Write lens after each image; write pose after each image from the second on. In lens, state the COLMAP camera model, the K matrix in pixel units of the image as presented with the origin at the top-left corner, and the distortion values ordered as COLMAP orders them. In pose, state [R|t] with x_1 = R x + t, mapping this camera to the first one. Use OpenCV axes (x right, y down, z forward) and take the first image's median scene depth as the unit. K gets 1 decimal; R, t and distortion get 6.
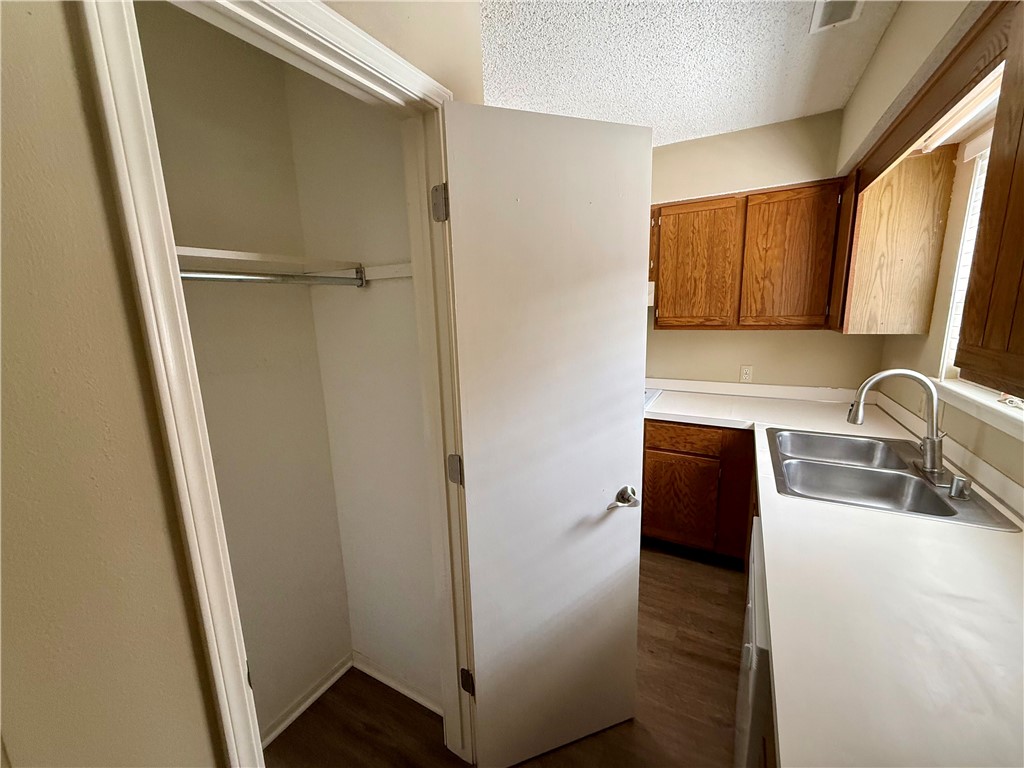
lens RADIAL K [[409.1, 0, 512.5], [0, 409.1, 383.9], [0, 0, 1]] dist [0.000594, -0.000129]
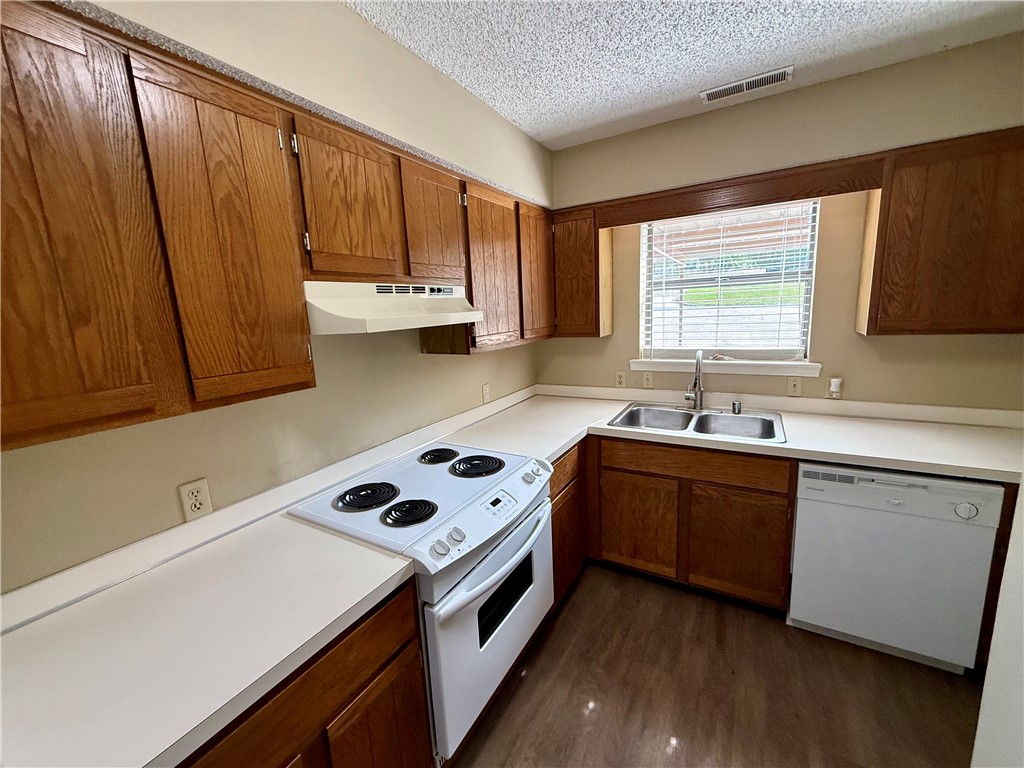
lens RADIAL K [[409.1, 0, 514.7], [0, 409.1, 383.9], [0, 0, 1]] dist [0.000594, -0.000129]
pose [[0.015429, -0.145162, 0.989288, -0.381836], [0.233726, 0.962518, 0.137589, -0.175393], [-0.972180, 0.229099, 0.048778, 0.973309]]
